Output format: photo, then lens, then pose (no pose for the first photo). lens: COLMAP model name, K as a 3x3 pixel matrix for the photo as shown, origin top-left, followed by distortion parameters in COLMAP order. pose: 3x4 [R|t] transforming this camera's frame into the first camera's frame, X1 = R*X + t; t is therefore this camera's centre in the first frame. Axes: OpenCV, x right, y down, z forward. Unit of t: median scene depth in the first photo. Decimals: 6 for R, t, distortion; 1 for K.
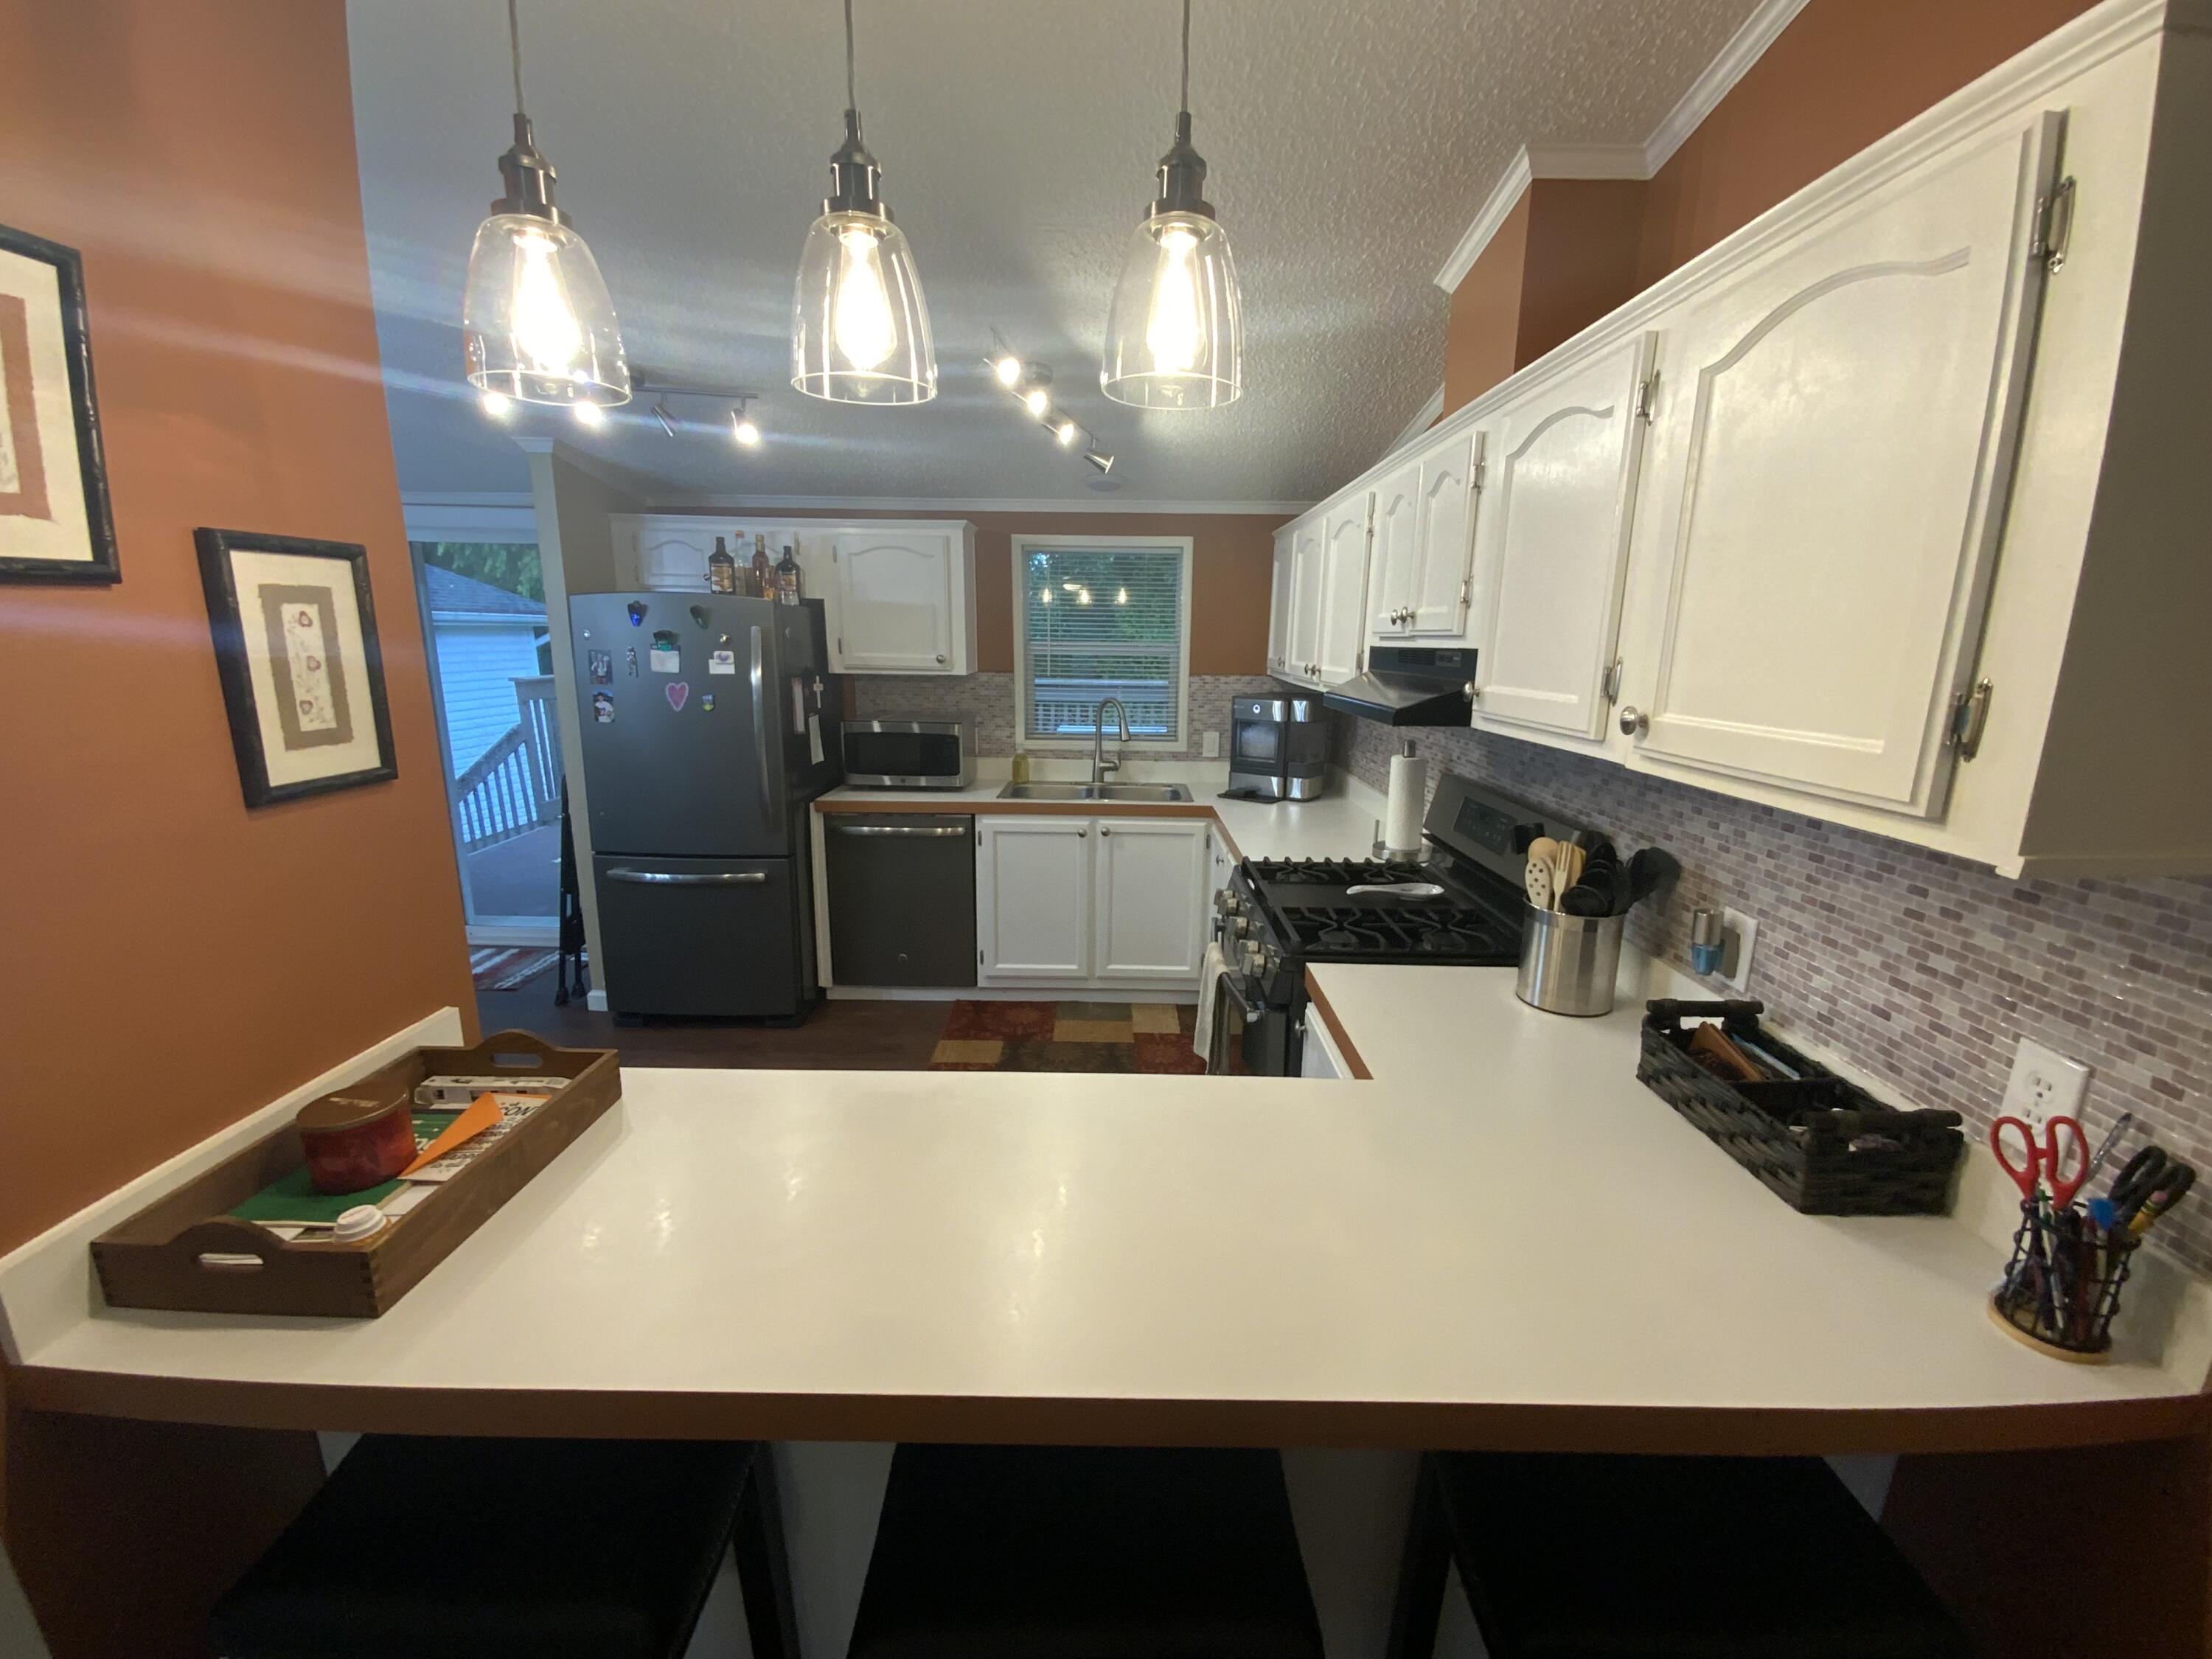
lens RADIAL K [[878.2, 0, 1106.0], [0, 878.2, 829.5], [0, 0, 1]] dist [0.042368, -0.035043]
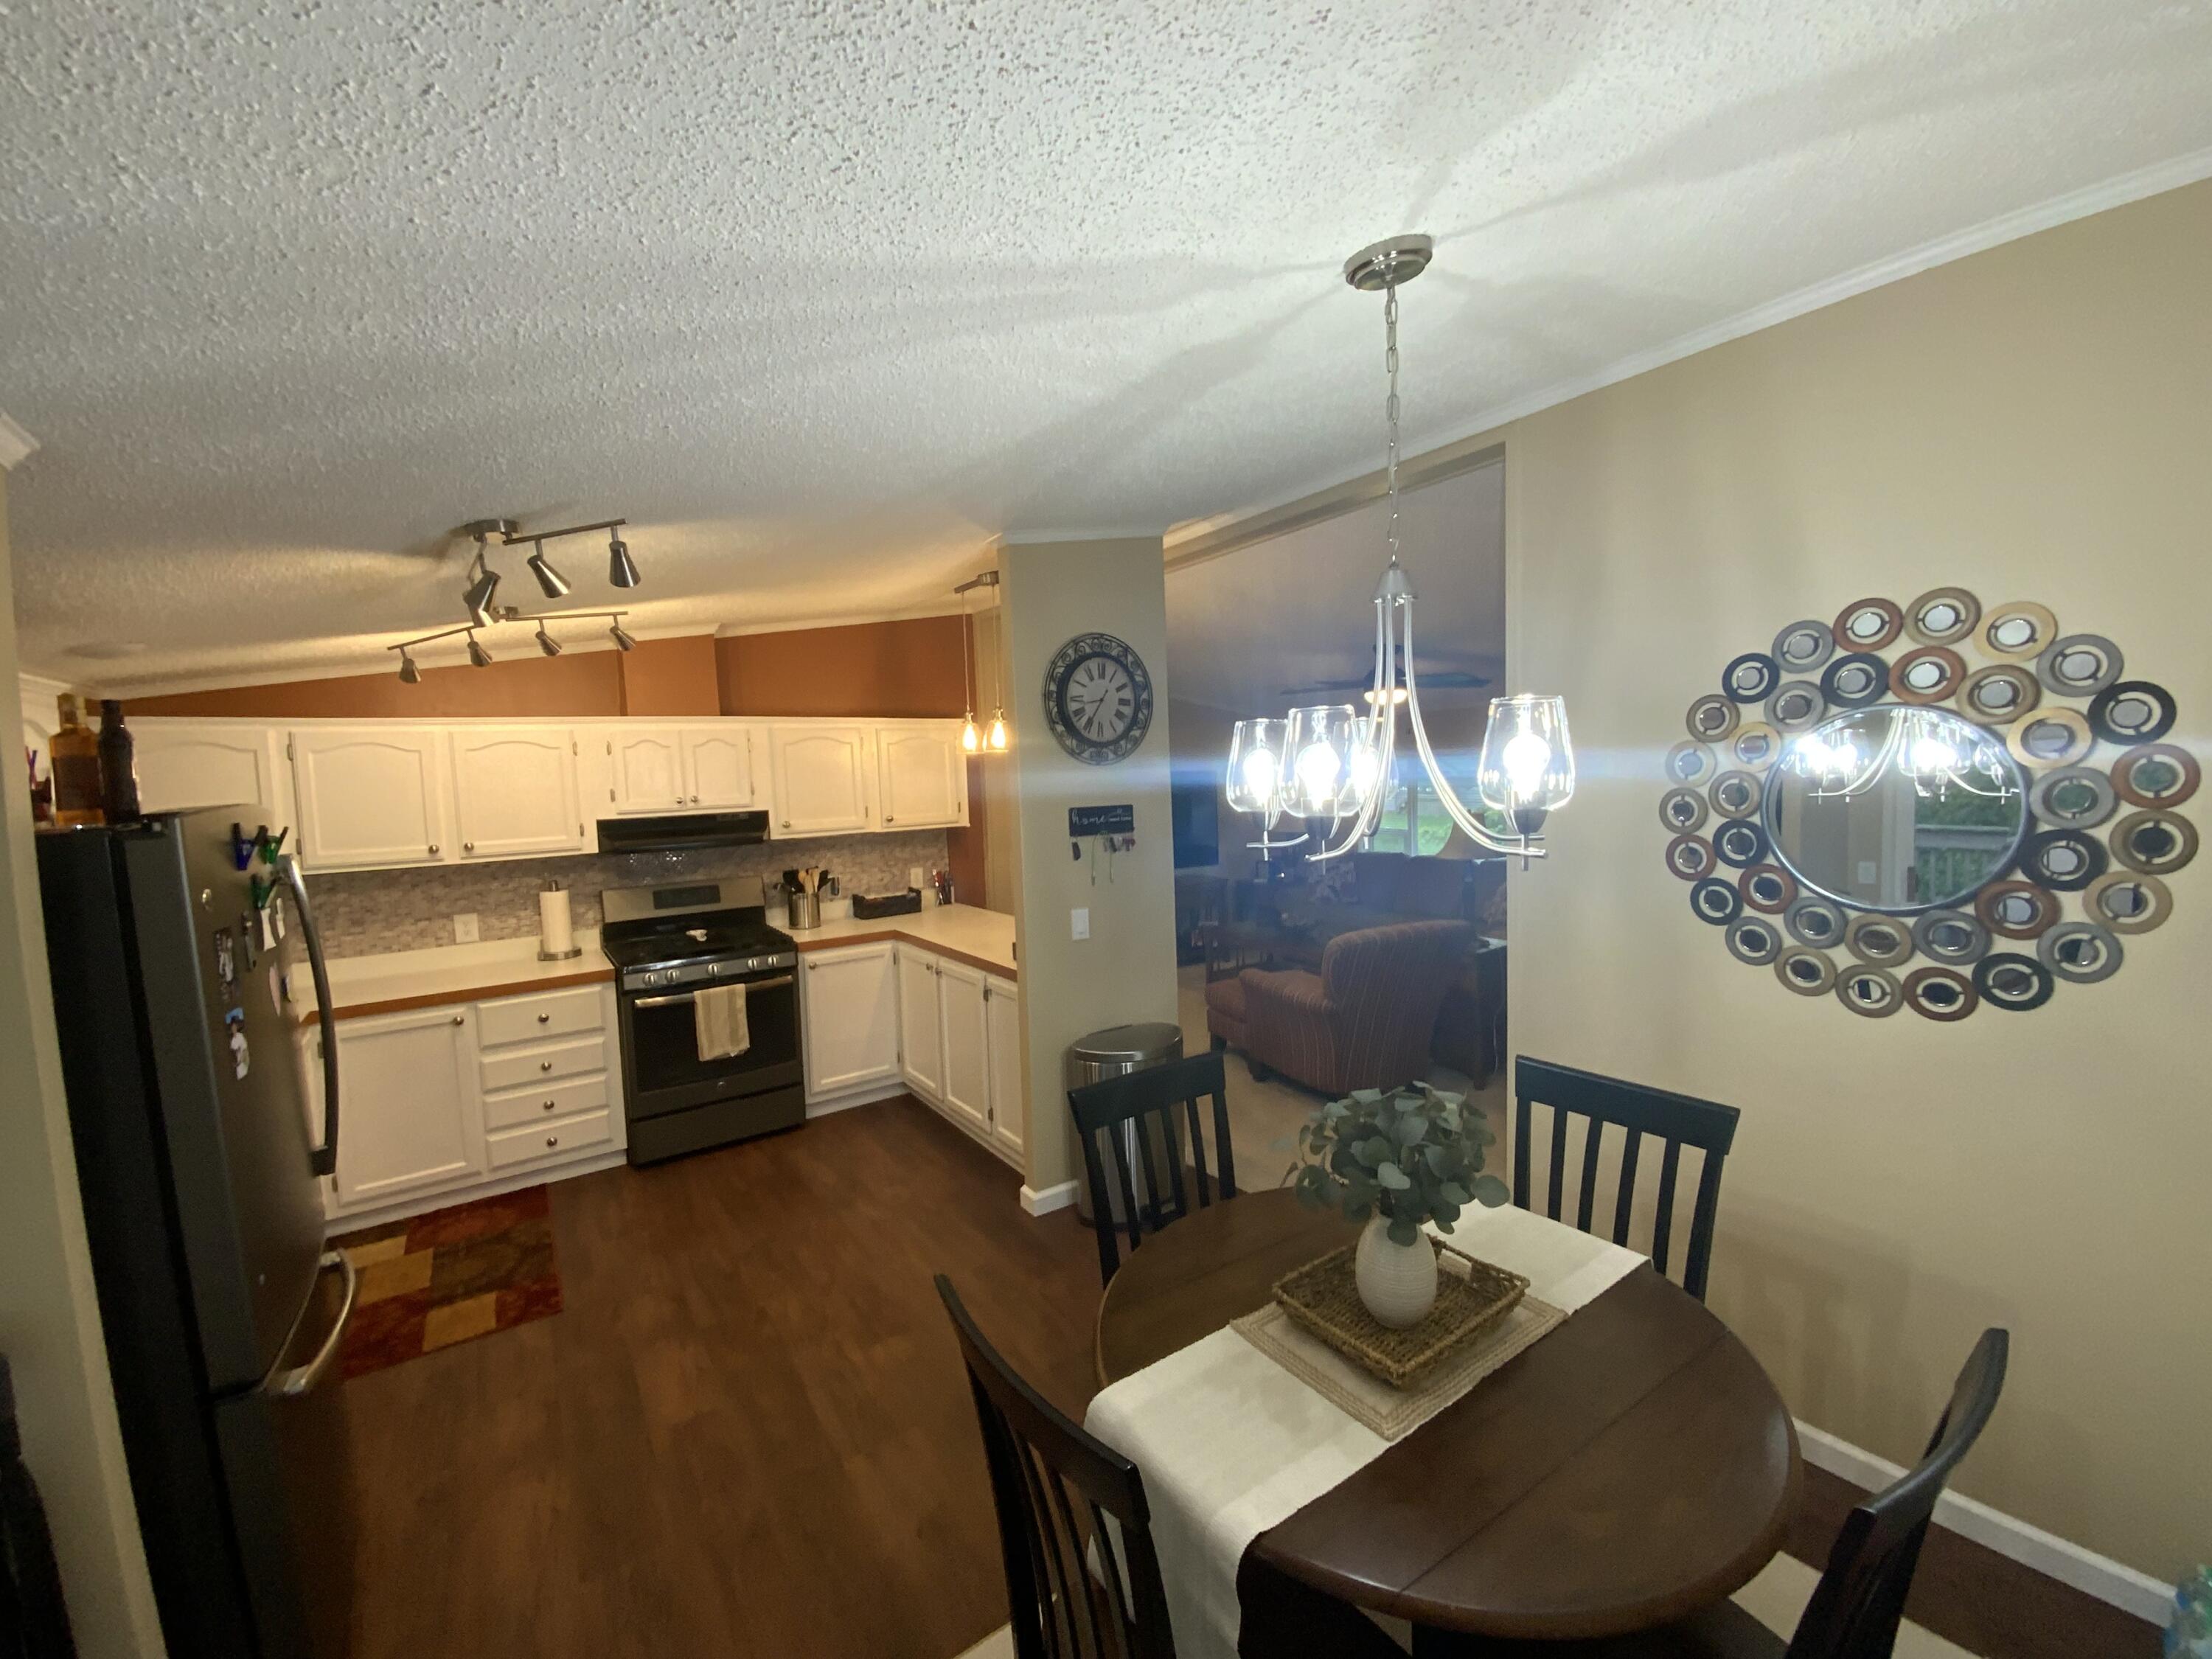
lens RADIAL K [[878.2, 0, 1106.0], [0, 878.2, 829.5], [0, 0, 1]] dist [0.042368, -0.035043]
pose [[-0.573632, -0.053829, 0.817342, -1.231465], [0.198751, 0.958872, 0.202639, -0.258408], [-0.794634, 0.278688, -0.539341, 0.878328]]
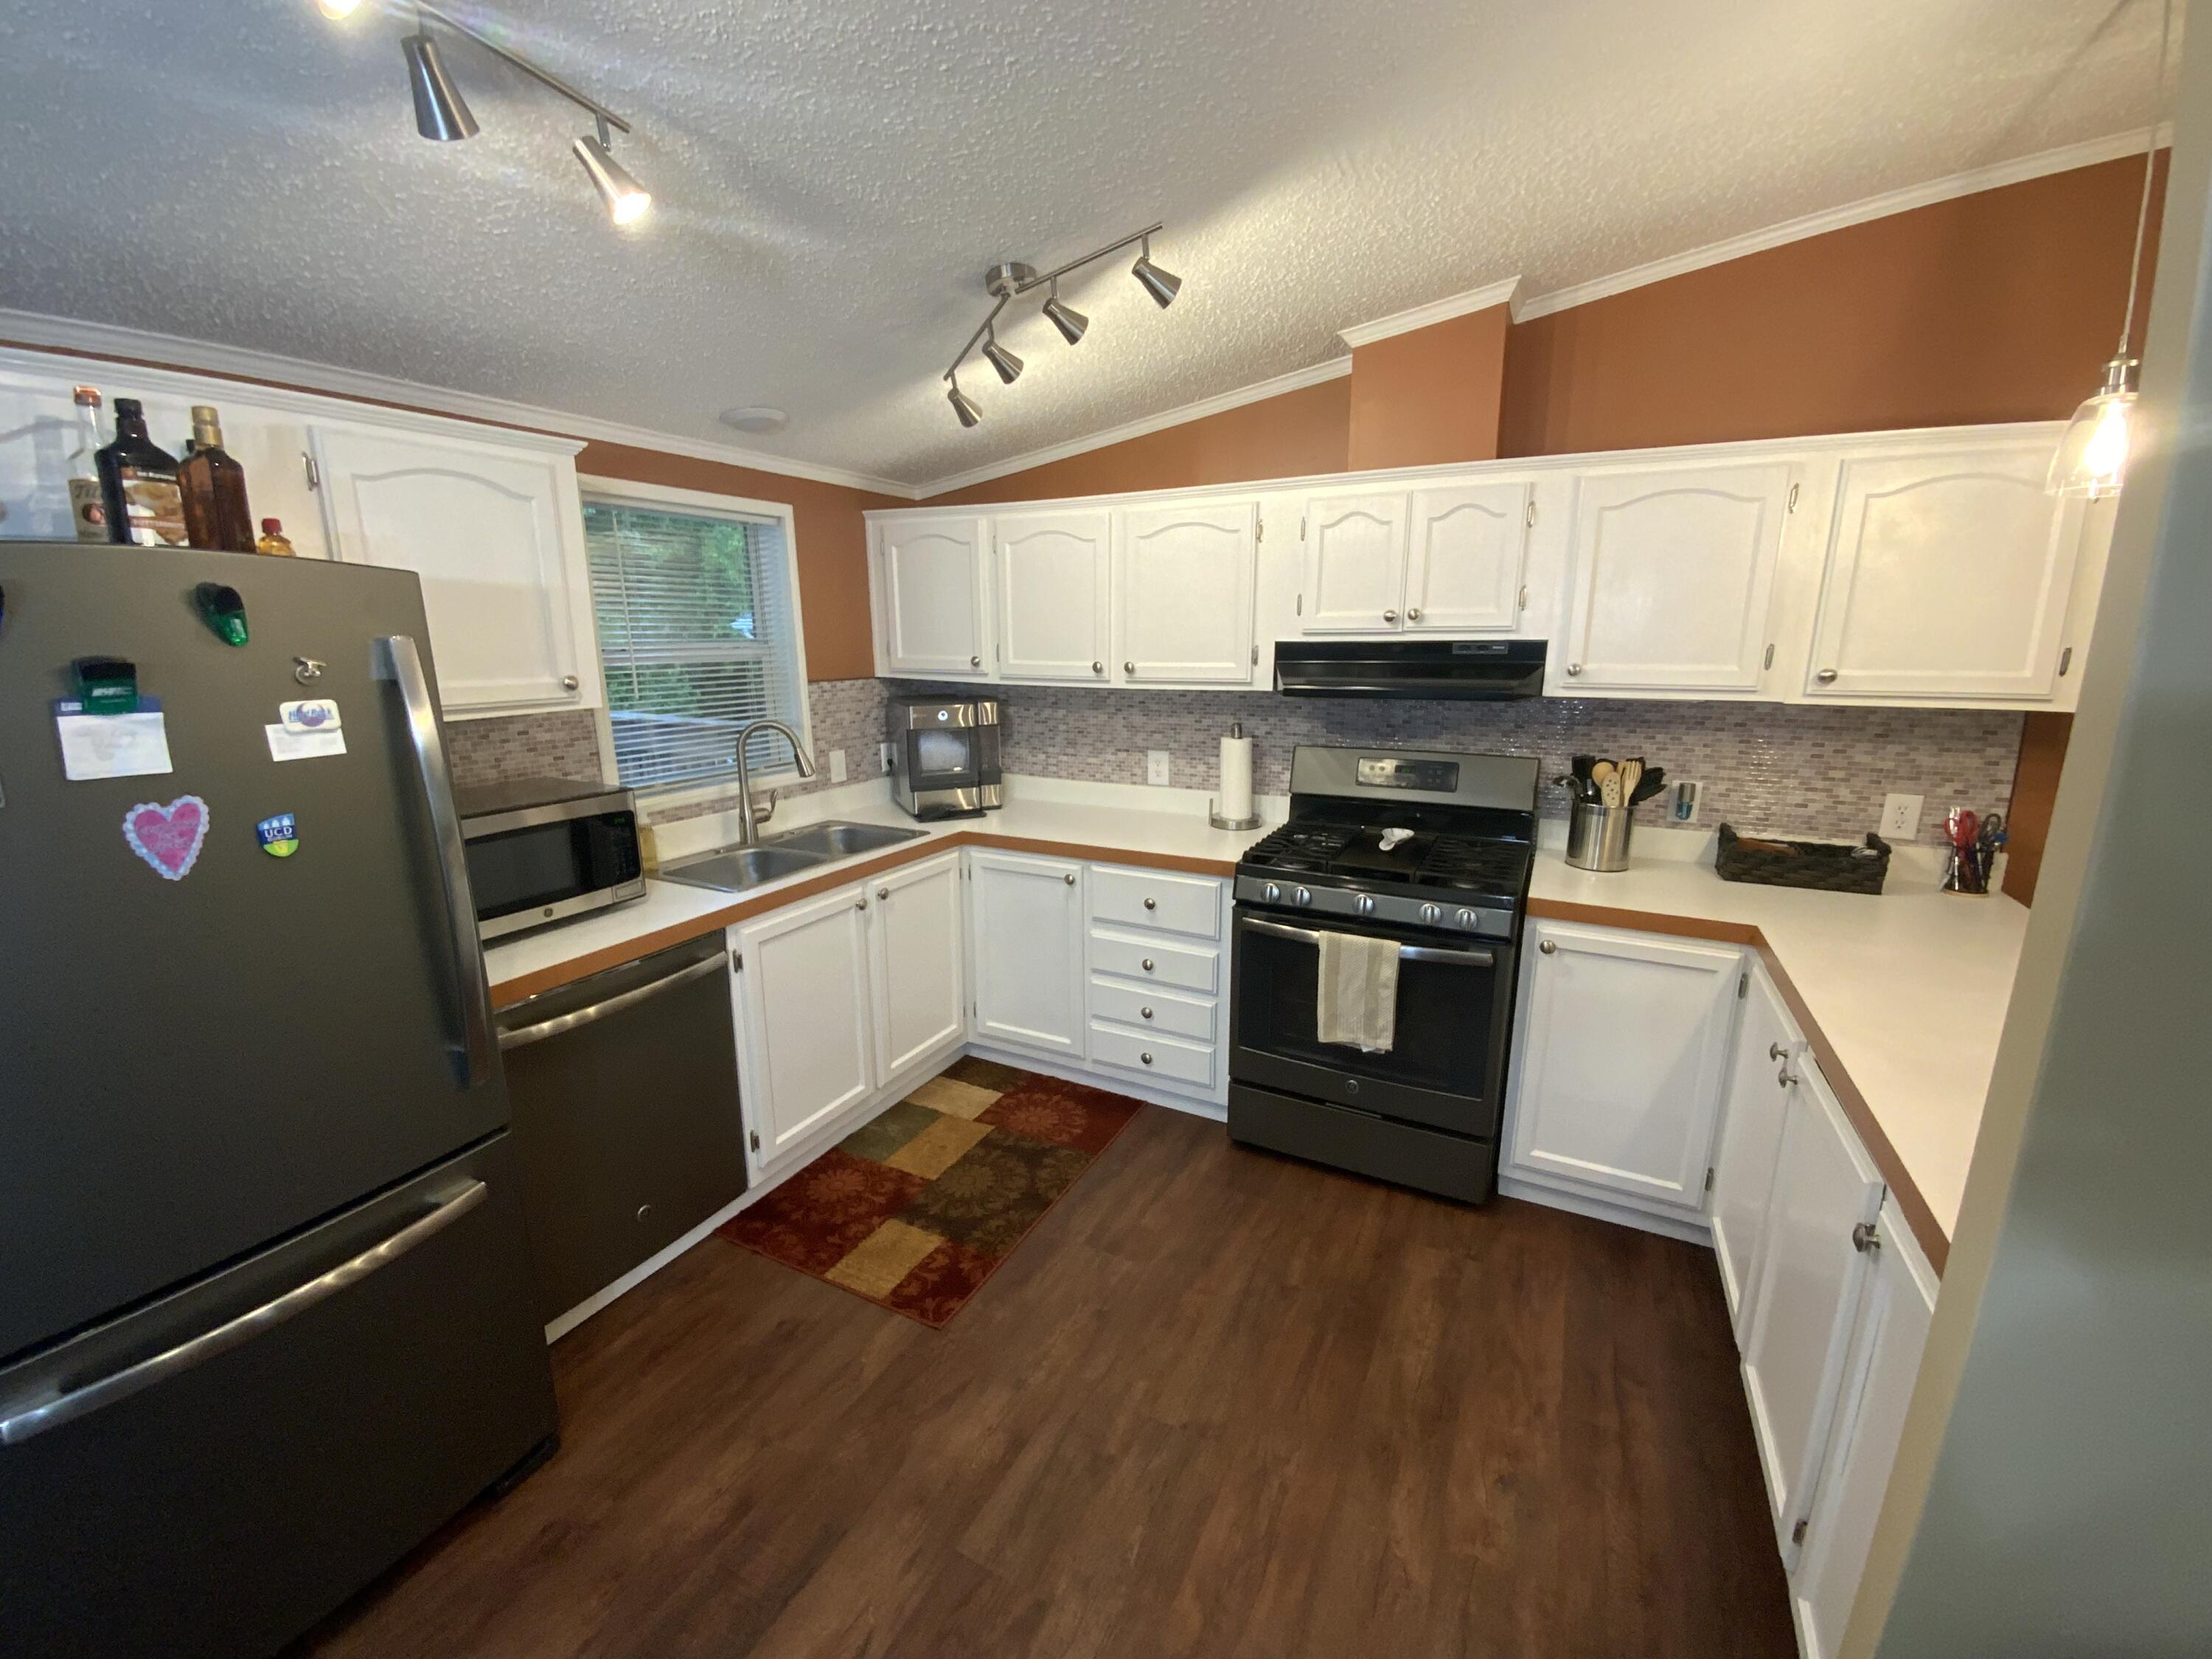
lens RADIAL K [[878.2, 0, 1106.0], [0, 878.2, 829.5], [0, 0, 1]] dist [0.042368, -0.035043]
pose [[0.453352, -0.212261, 0.865689, -0.625308], [0.200063, 0.970682, 0.133234, -0.127708], [-0.868589, 0.112790, 0.482526, 0.514713]]
